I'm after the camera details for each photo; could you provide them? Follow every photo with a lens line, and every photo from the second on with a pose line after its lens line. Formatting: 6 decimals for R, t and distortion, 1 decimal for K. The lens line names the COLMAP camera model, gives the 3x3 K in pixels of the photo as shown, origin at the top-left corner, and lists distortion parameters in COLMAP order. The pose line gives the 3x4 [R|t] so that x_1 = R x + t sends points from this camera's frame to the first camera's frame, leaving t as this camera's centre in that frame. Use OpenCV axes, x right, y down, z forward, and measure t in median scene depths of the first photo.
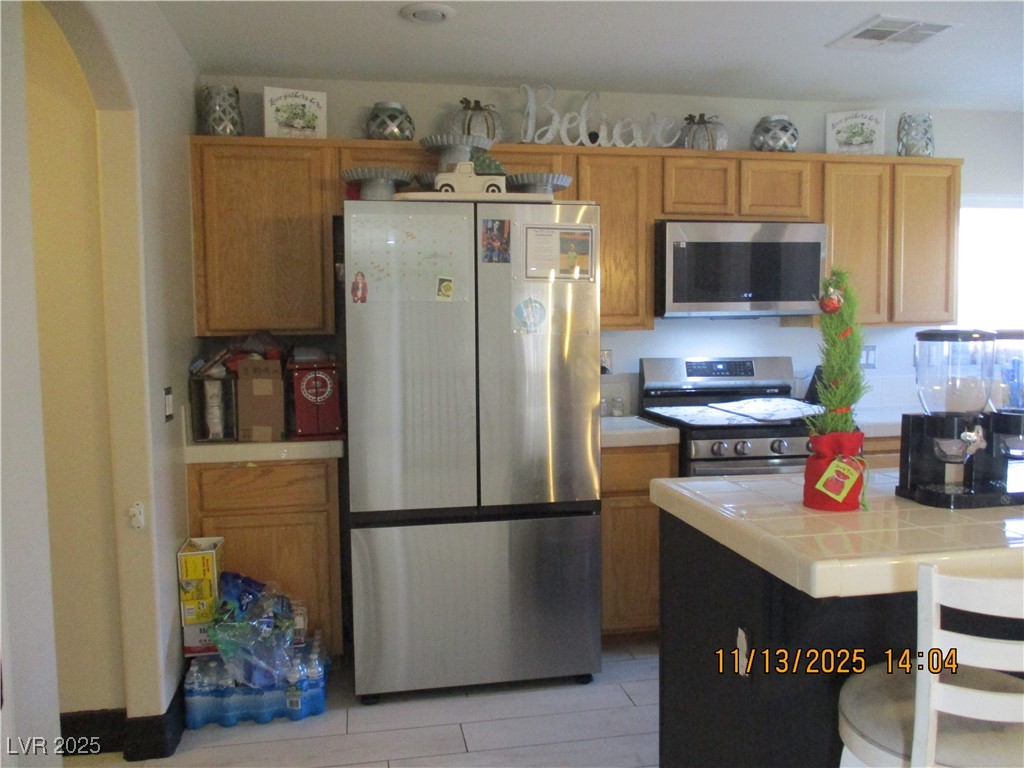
lens RADIAL K [[842.8, 0, 512.0], [0, 842.8, 384.0], [0, 0, 1]] dist [-0.037876, -0.002256]
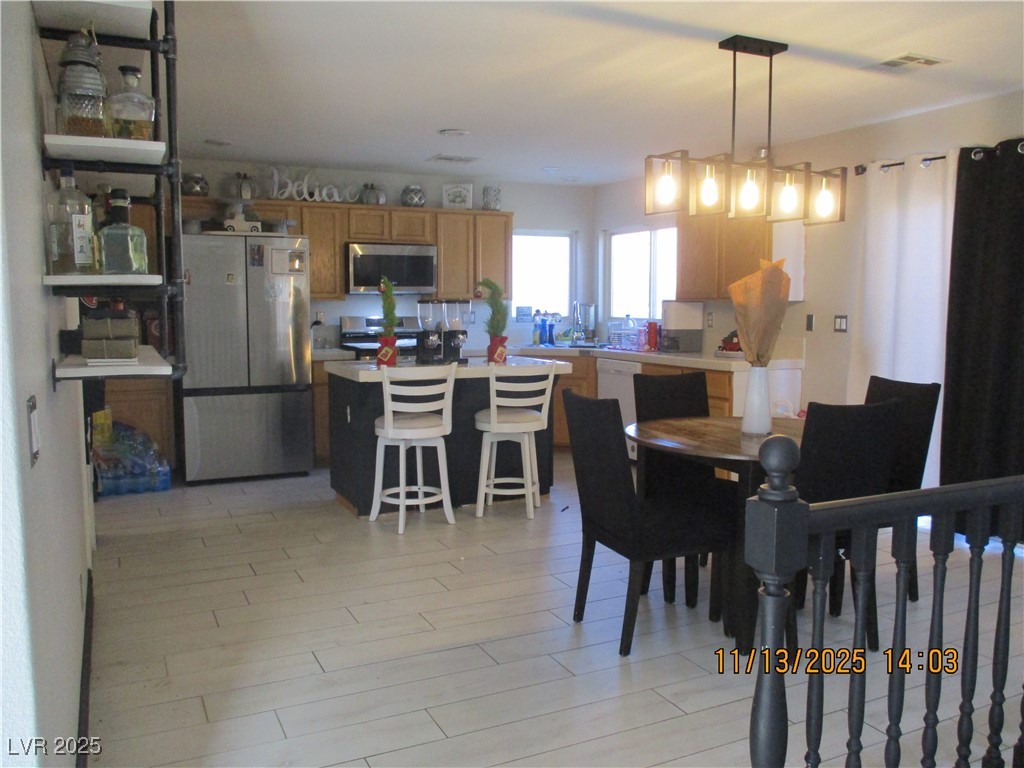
lens RADIAL K [[842.8, 0, 512.0], [0, 842.8, 384.0], [0, 0, 1]] dist [-0.037876, -0.002256]
pose [[0.963151, -0.012381, 0.268677, 0.022651], [0.005089, 0.999600, 0.027820, 0.071896], [-0.268913, -0.025428, 0.962829, -0.921369]]
